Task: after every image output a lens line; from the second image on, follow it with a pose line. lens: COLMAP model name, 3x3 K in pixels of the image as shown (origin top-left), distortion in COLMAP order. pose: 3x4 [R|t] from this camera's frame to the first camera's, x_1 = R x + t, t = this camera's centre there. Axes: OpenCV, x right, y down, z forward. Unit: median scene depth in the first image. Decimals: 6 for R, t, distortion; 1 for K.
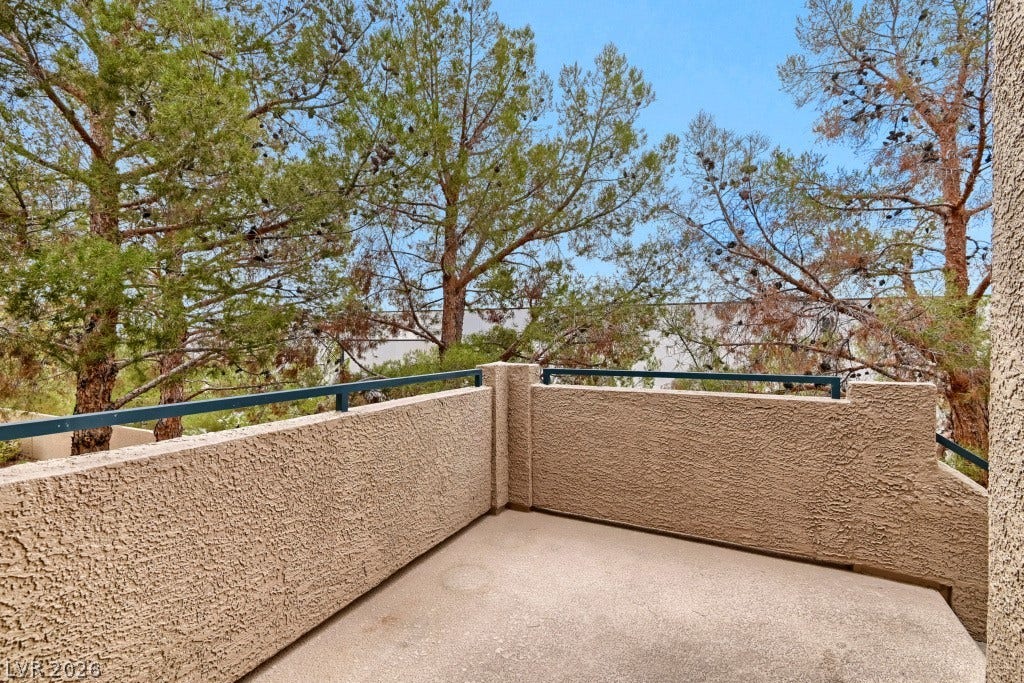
lens RADIAL K [[468.6, 0, 511.1], [0, 468.6, 338.8], [0, 0, 1]] dist [0.037698, -0.027274]
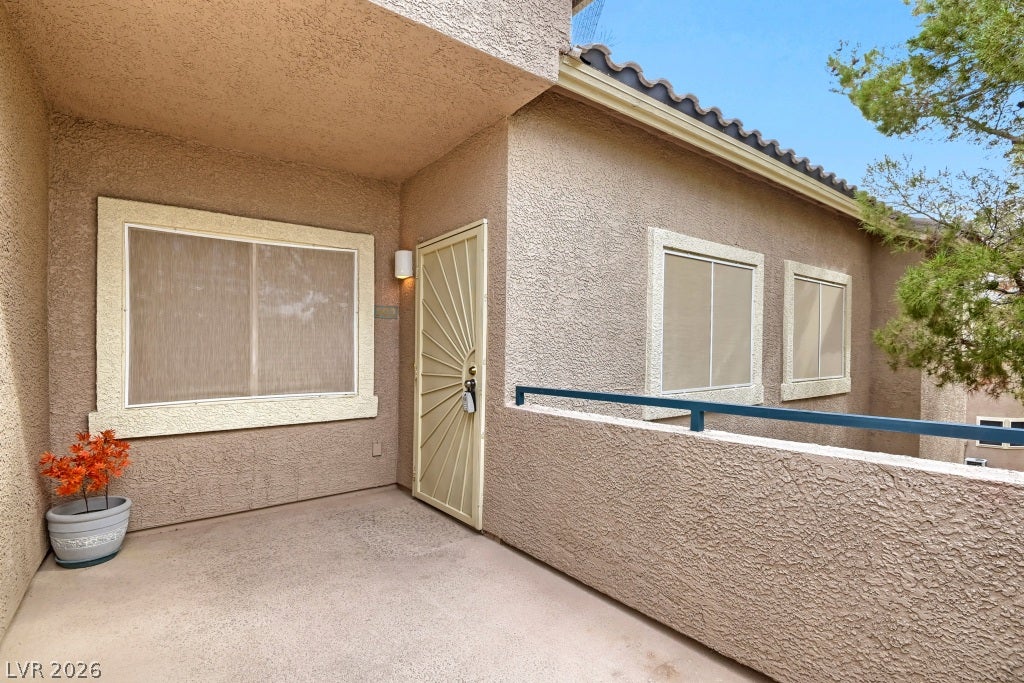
lens RADIAL K [[468.6, 0, 511.1], [0, 468.6, 338.8], [0, 0, 1]] dist [0.037698, -0.027274]
pose [[-0.422345, -0.014277, -0.906323, 0.683327], [0.003169, 0.999847, -0.017227, -0.013384], [0.906430, -0.010147, -0.422235, 1.121559]]
